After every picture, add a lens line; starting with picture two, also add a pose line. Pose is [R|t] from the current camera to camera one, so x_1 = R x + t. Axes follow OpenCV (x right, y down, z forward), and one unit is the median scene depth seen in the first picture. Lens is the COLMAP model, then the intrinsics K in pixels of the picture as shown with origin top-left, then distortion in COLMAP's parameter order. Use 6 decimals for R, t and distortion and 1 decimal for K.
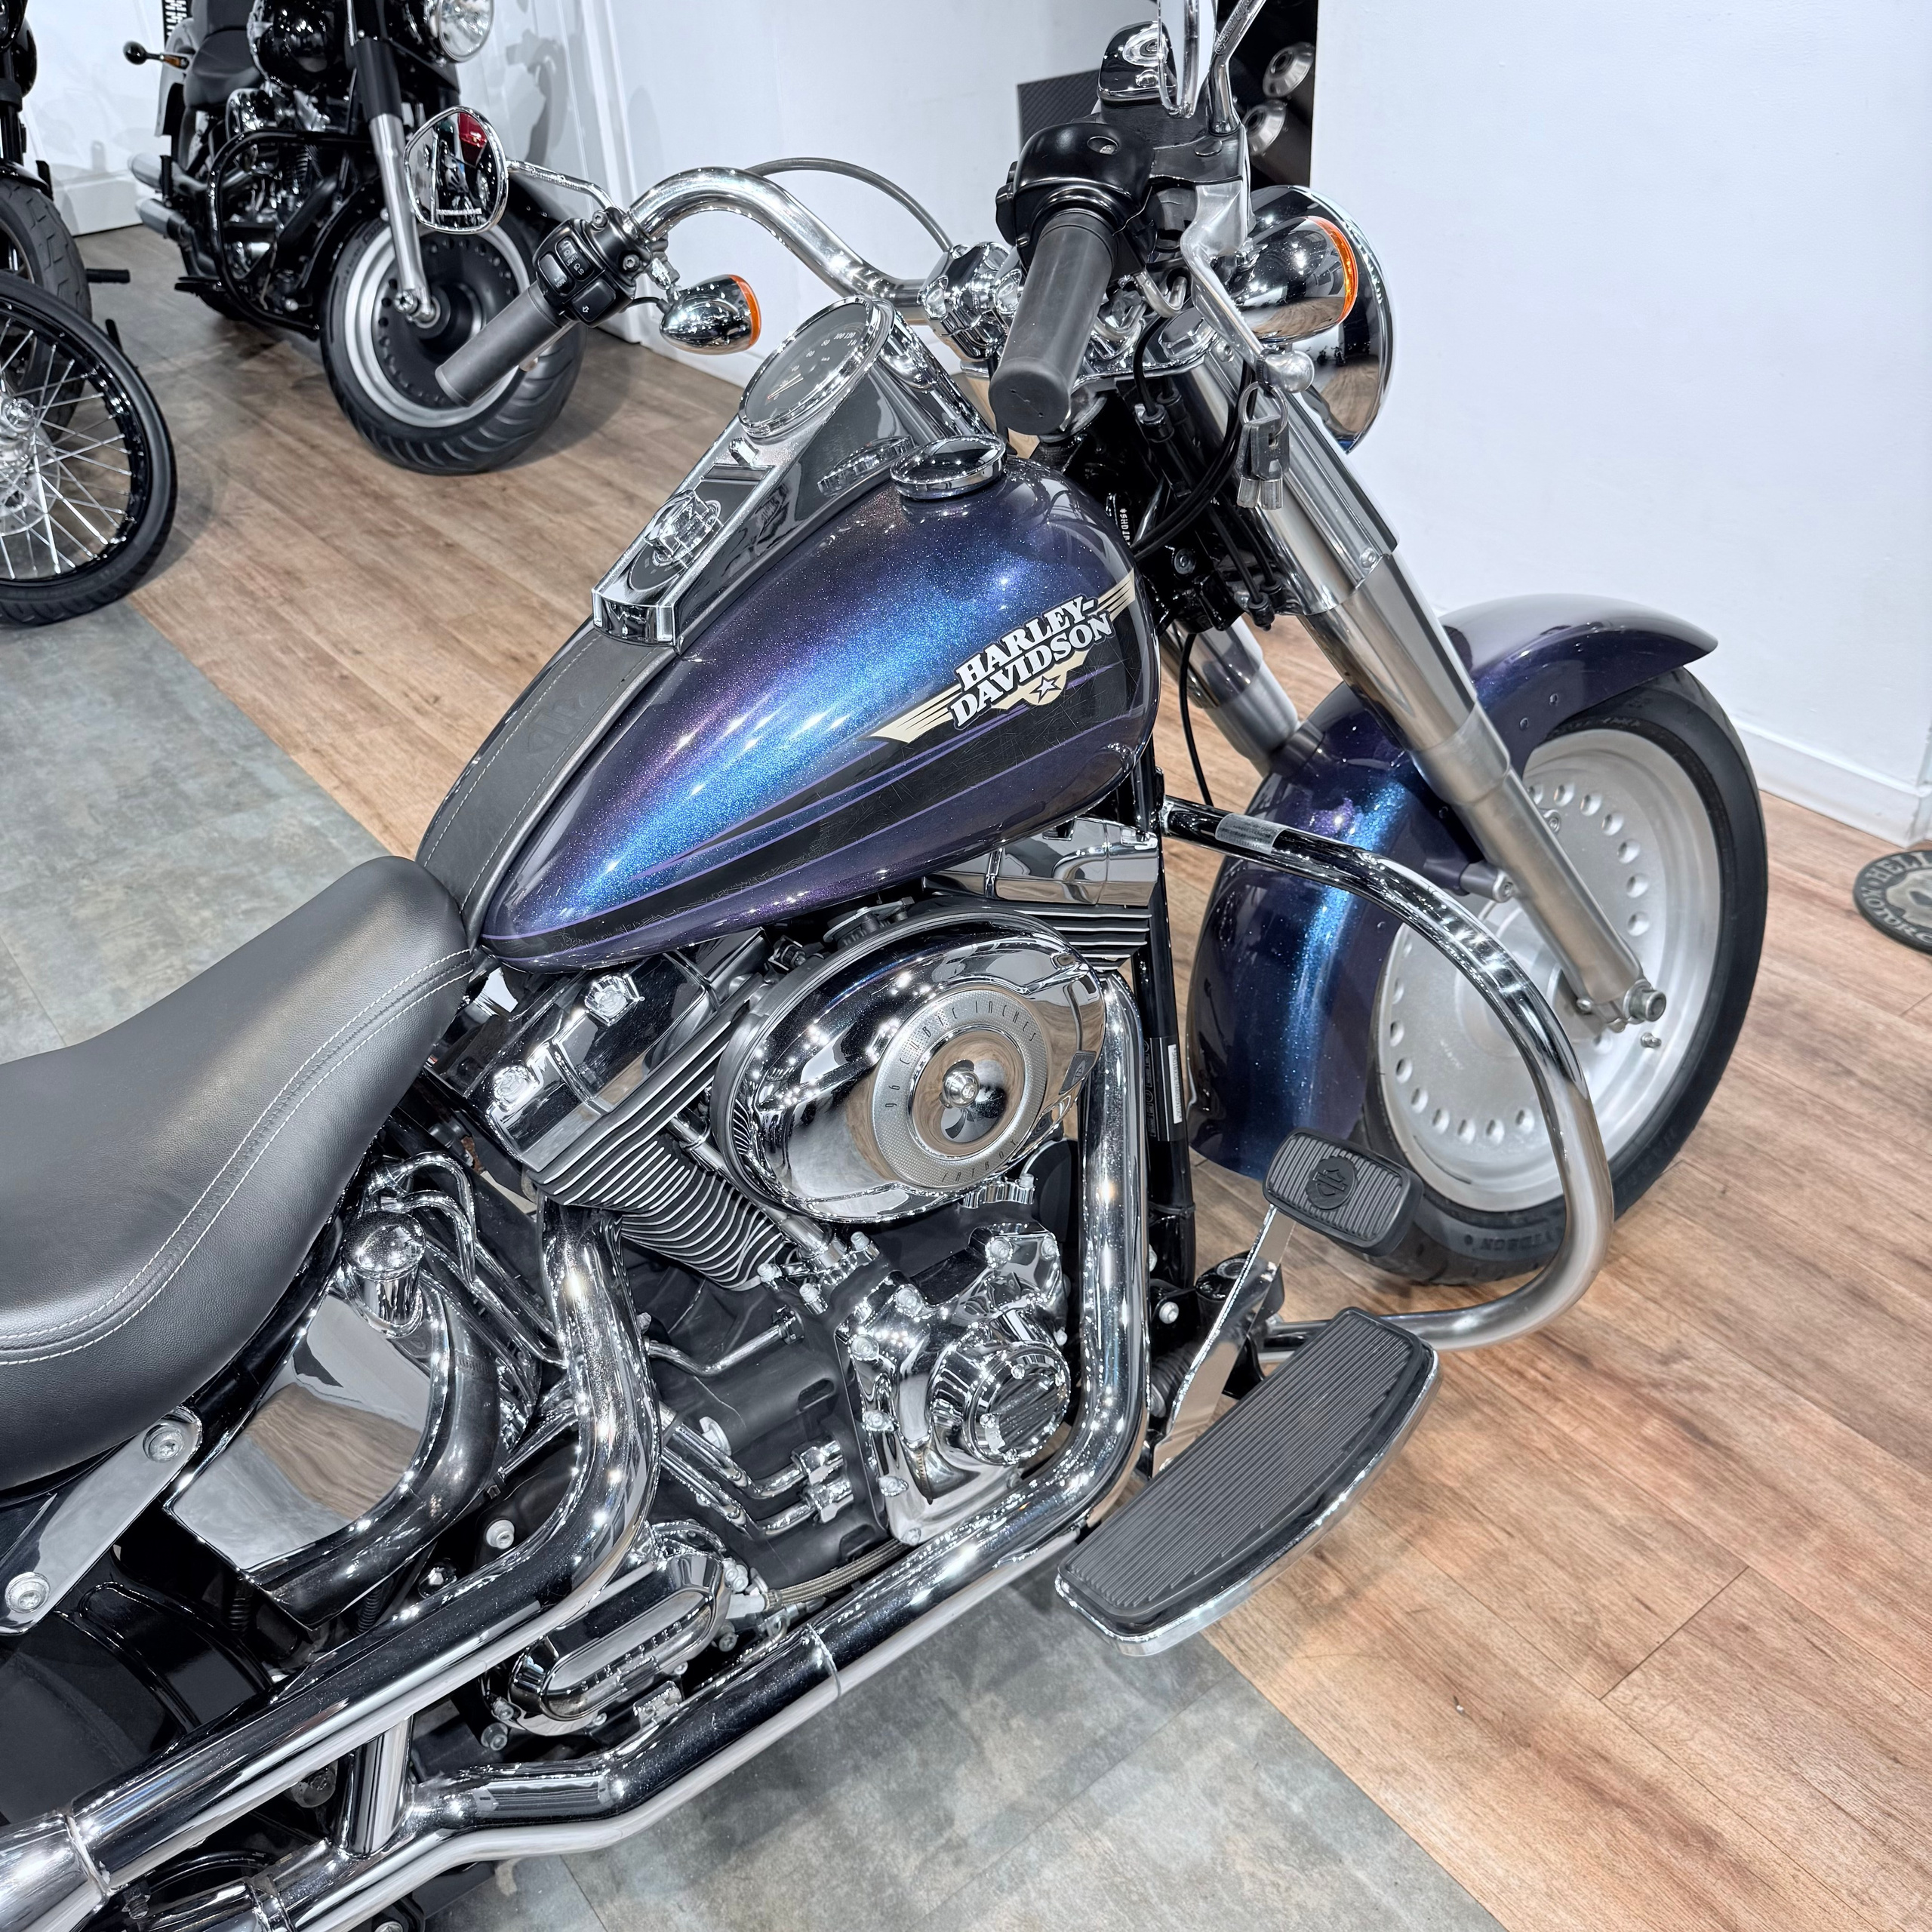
lens RADIAL K [[1821.7, 0, 959.0], [0, 1821.7, 967.8], [0, 0, 1]] dist [0.102097, -0.193700]
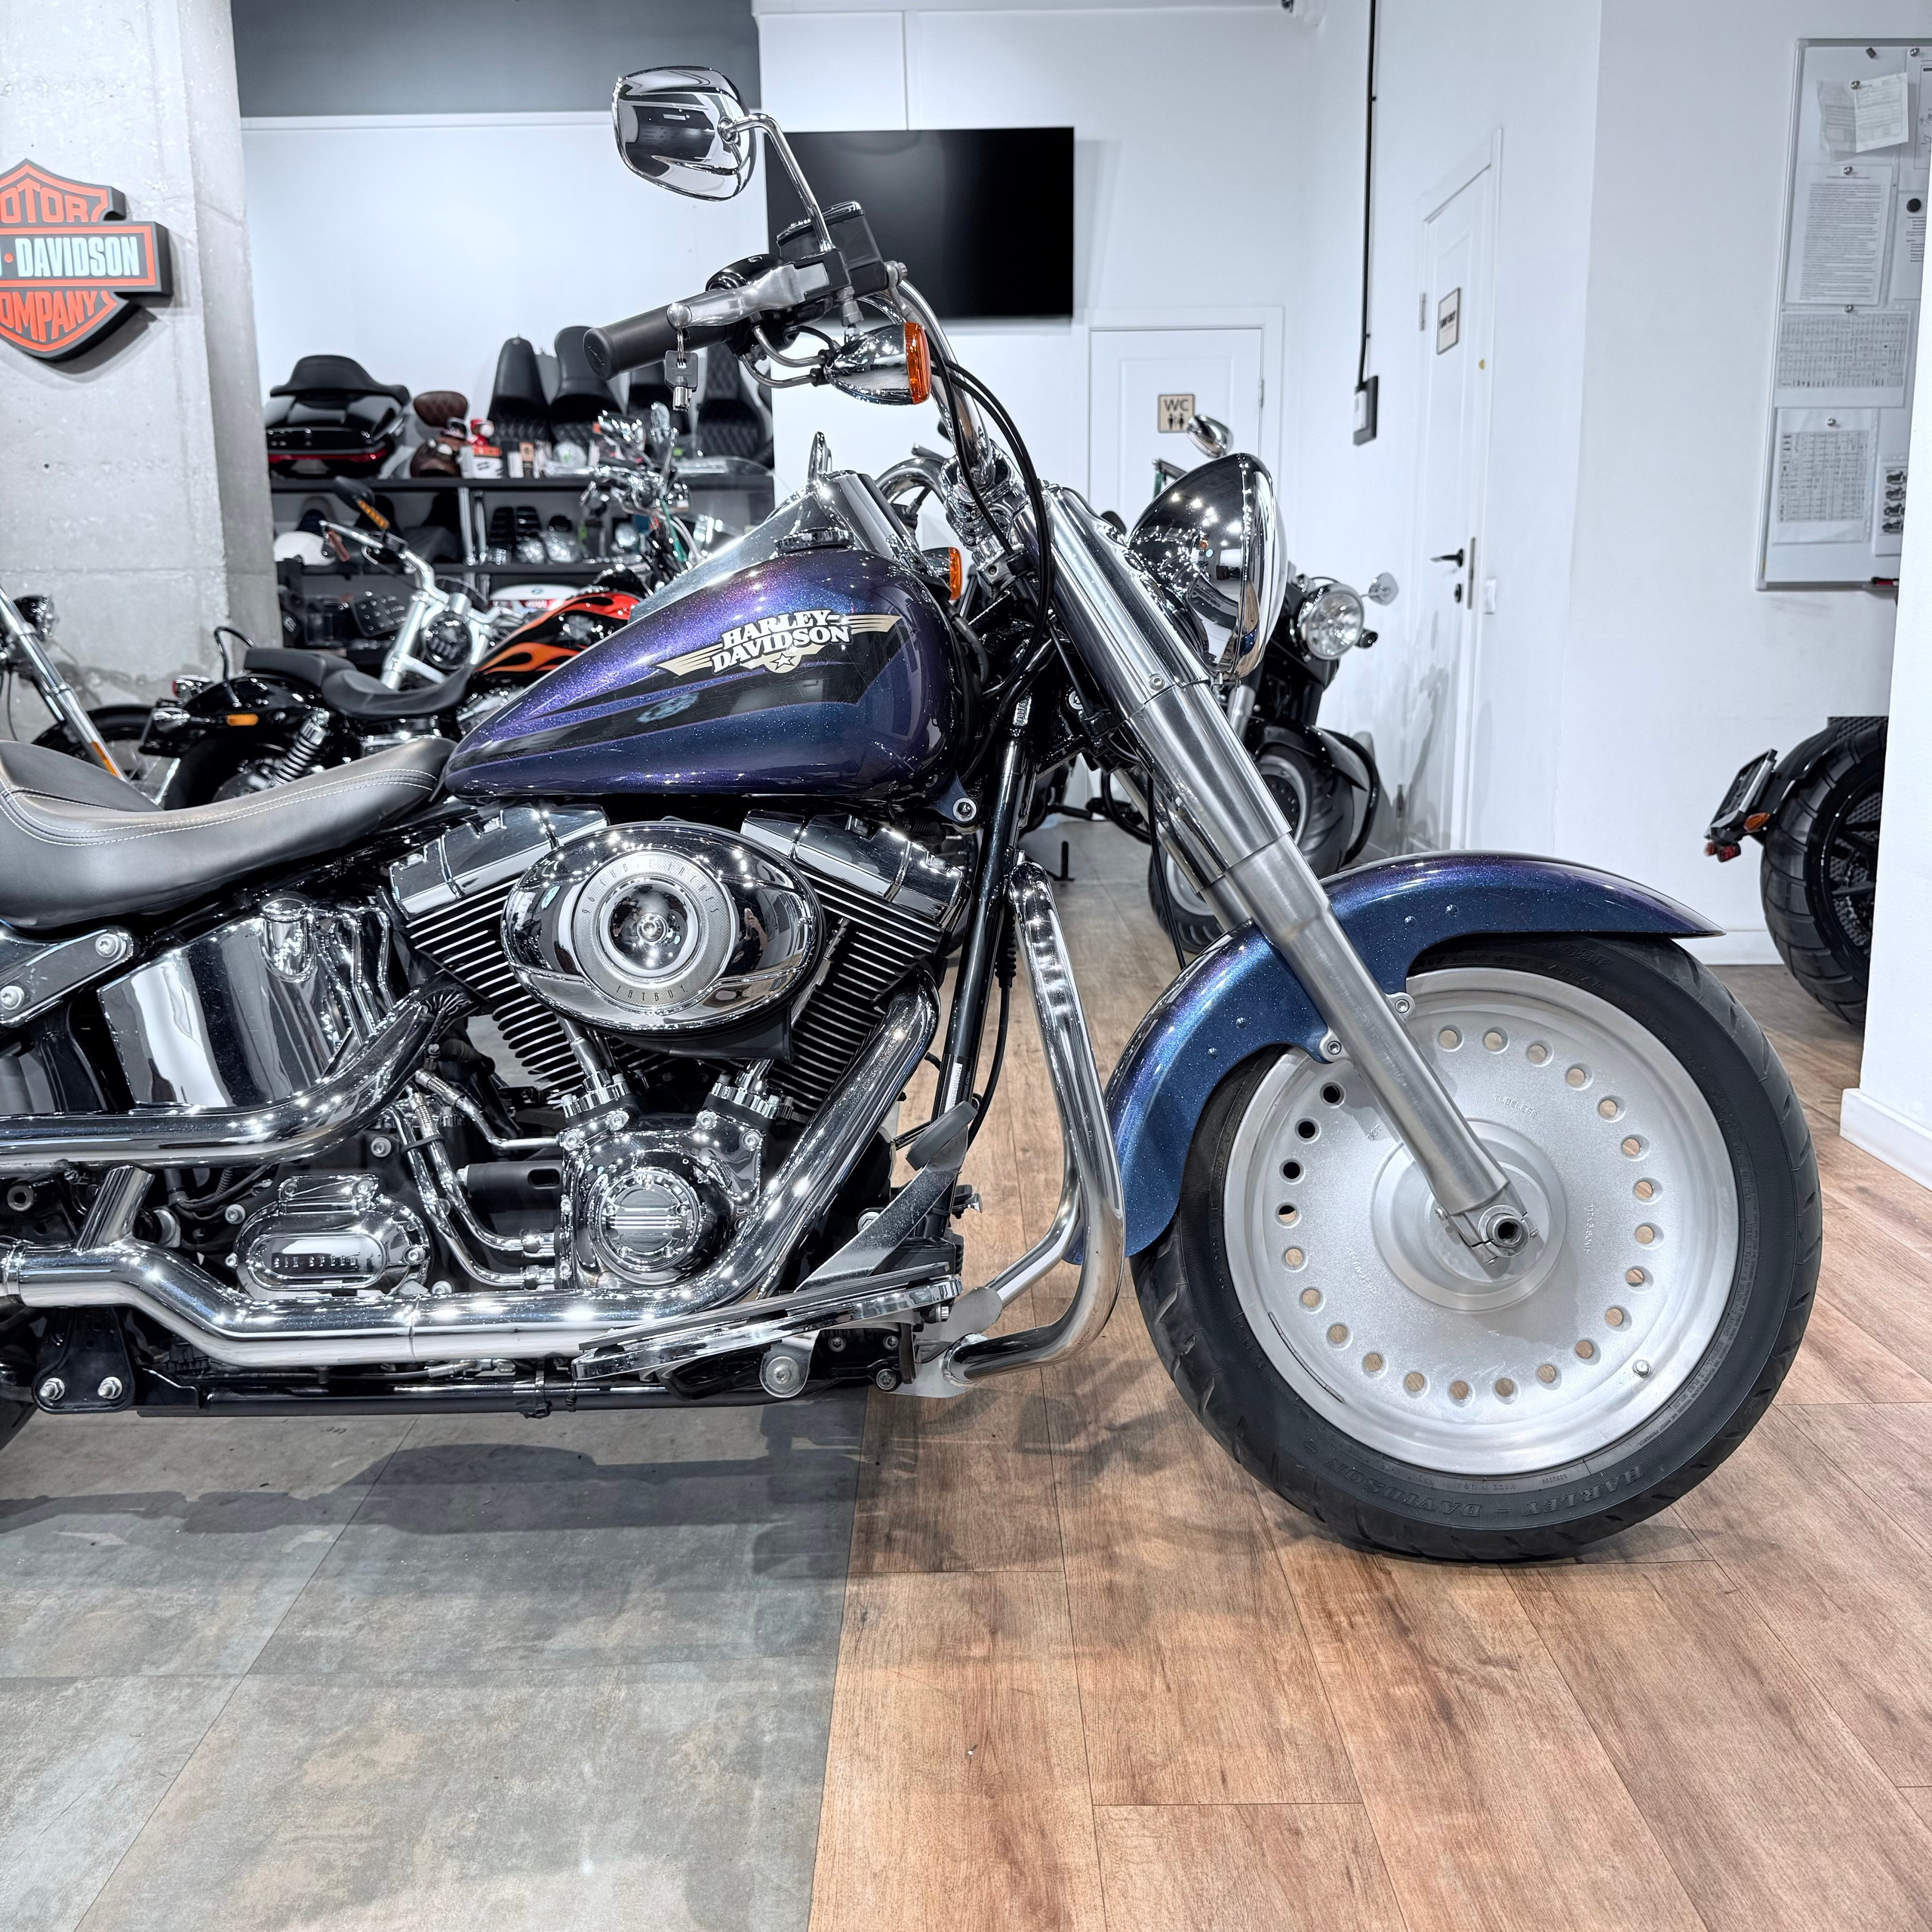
lens RADIAL K [[1800.2, 0, 966.3], [0, 1800.2, 971.6], [0, 0, 1]] dist [0.135534, -0.267016]
pose [[0.798905, 0.157444, -0.580485, 0.791605], [-0.364591, 0.894365, -0.259199, 0.290468], [0.478356, 0.418715, 0.771915, 0.073589]]
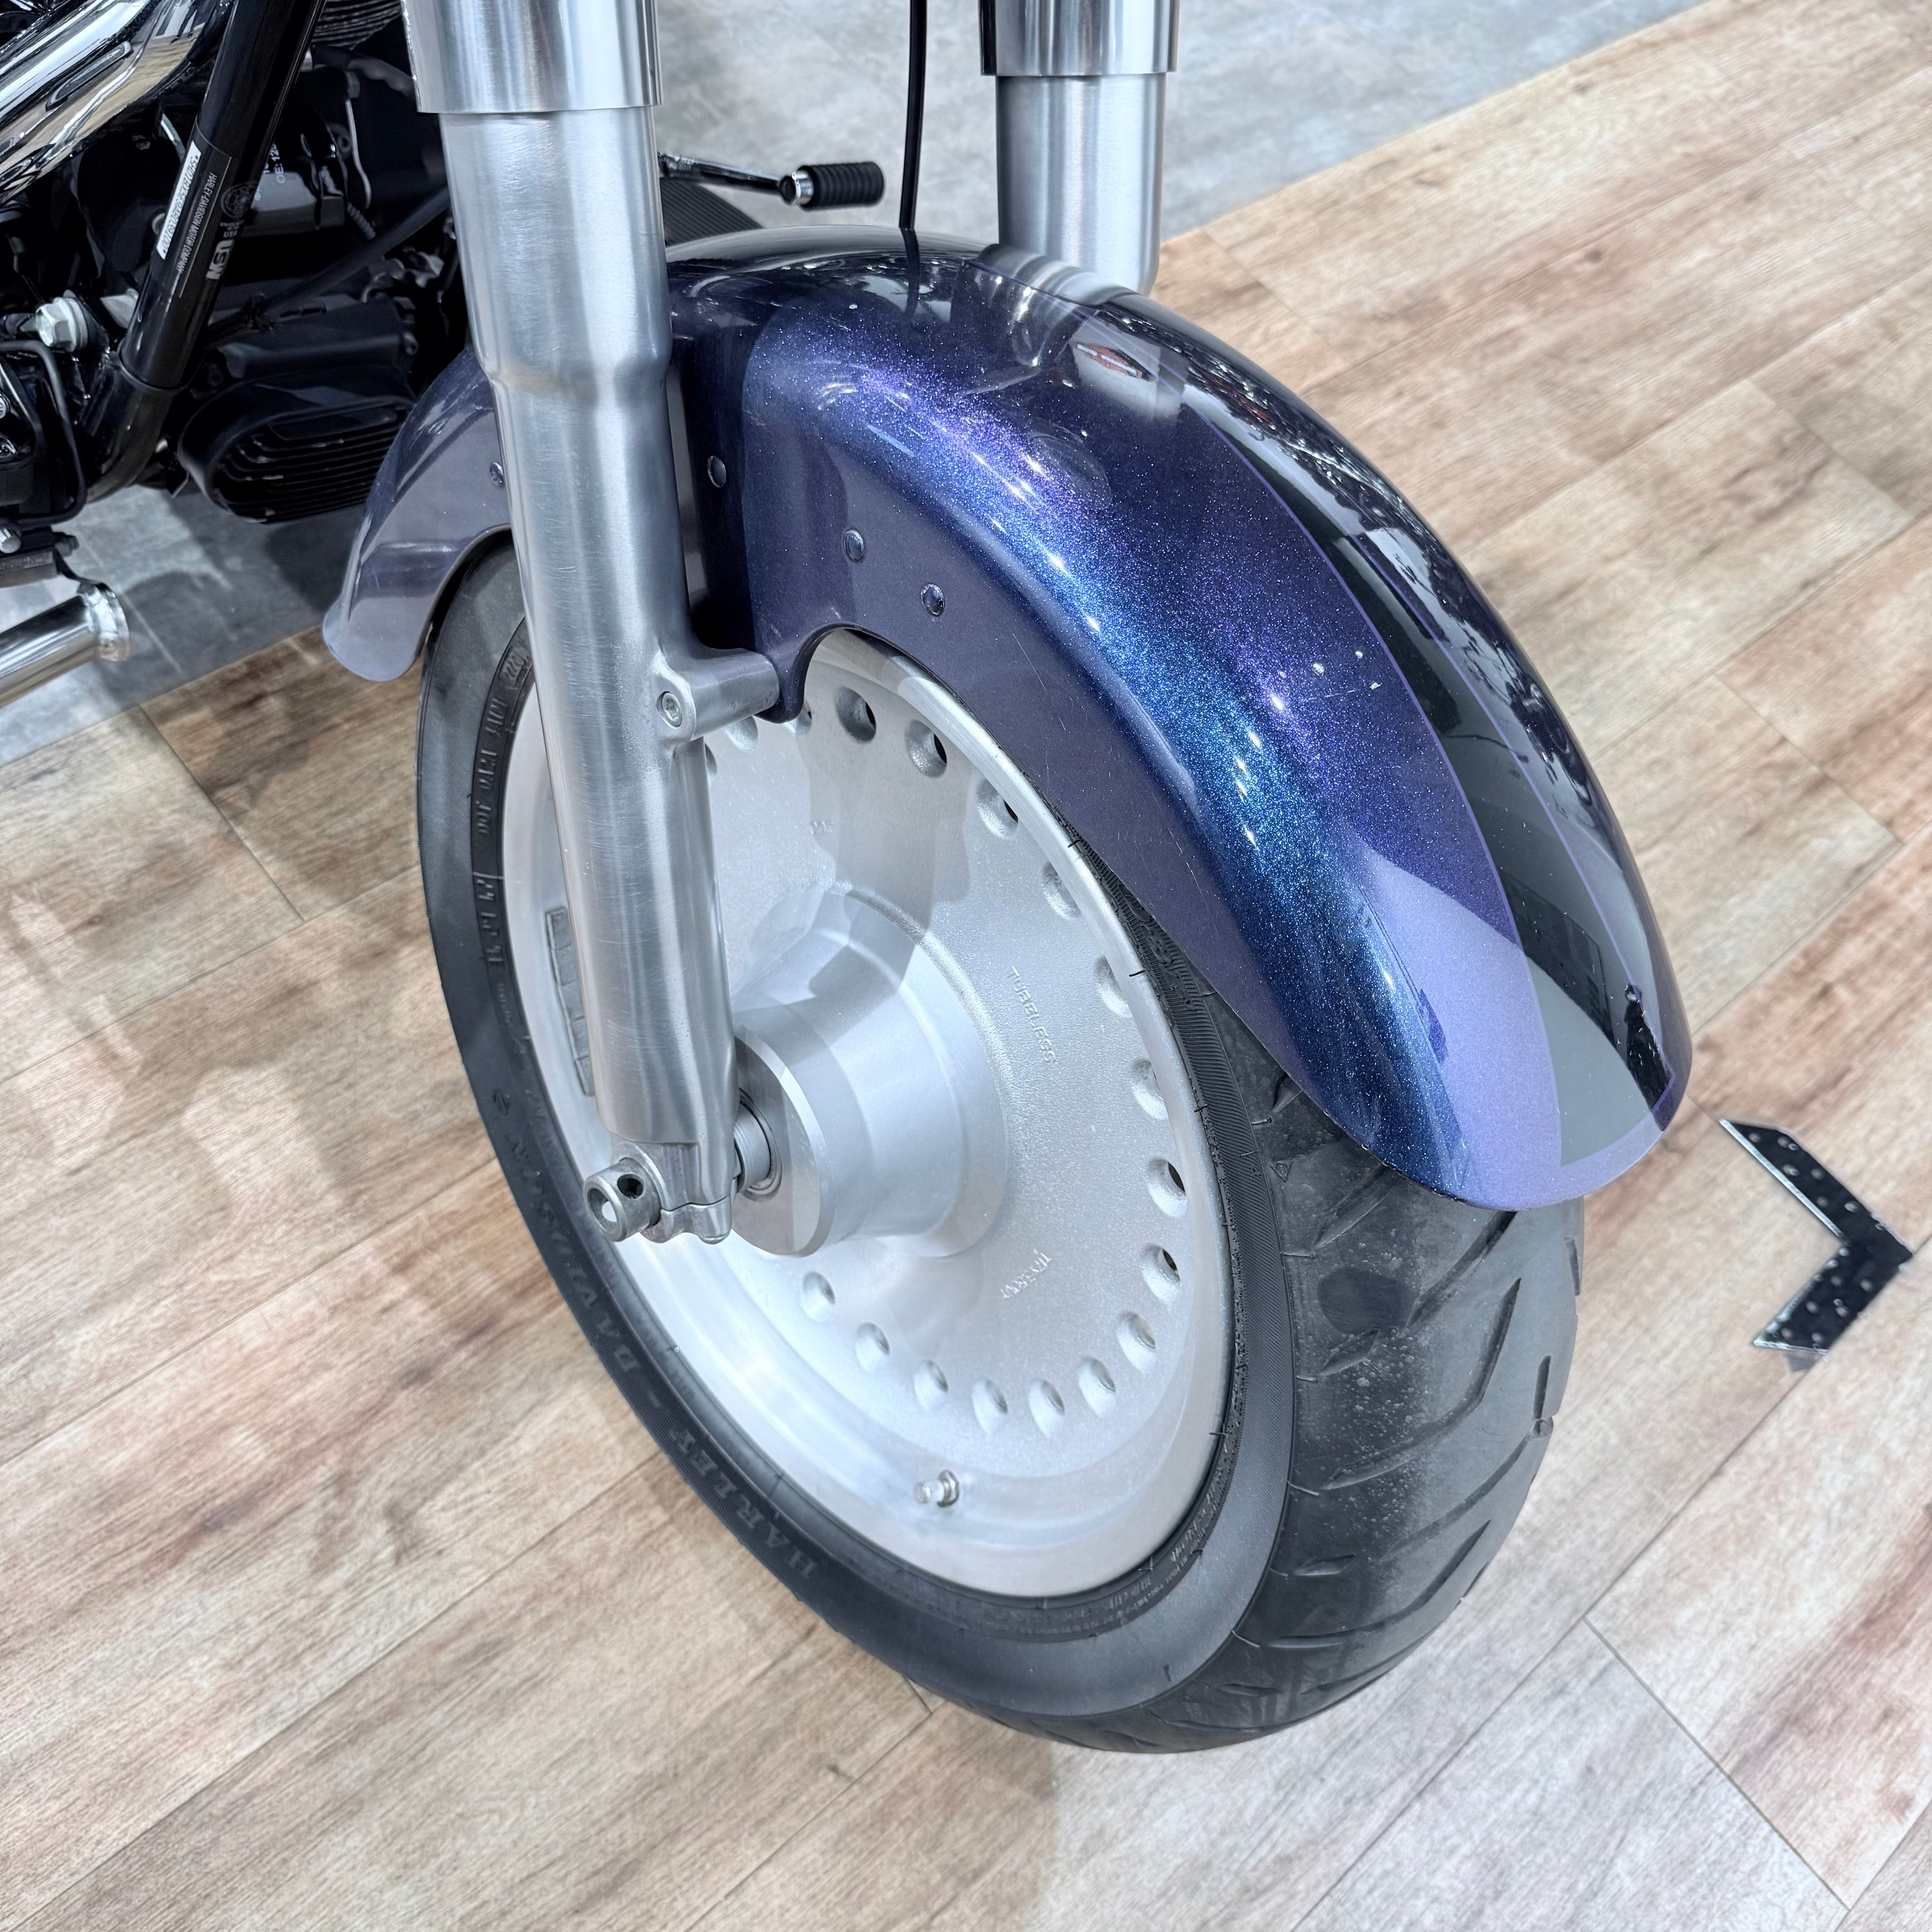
lens RADIAL K [[1849.2, 0, 976.4], [0, 1849.2, 963.1], [0, 0, 1]] dist [-0.001604, -0.015095]
pose [[0.047756, 0.888866, -0.455672, 0.614372], [-0.706999, 0.352337, 0.613197, -0.391595], [0.705600, 0.292876, 0.645254, 0.876466]]
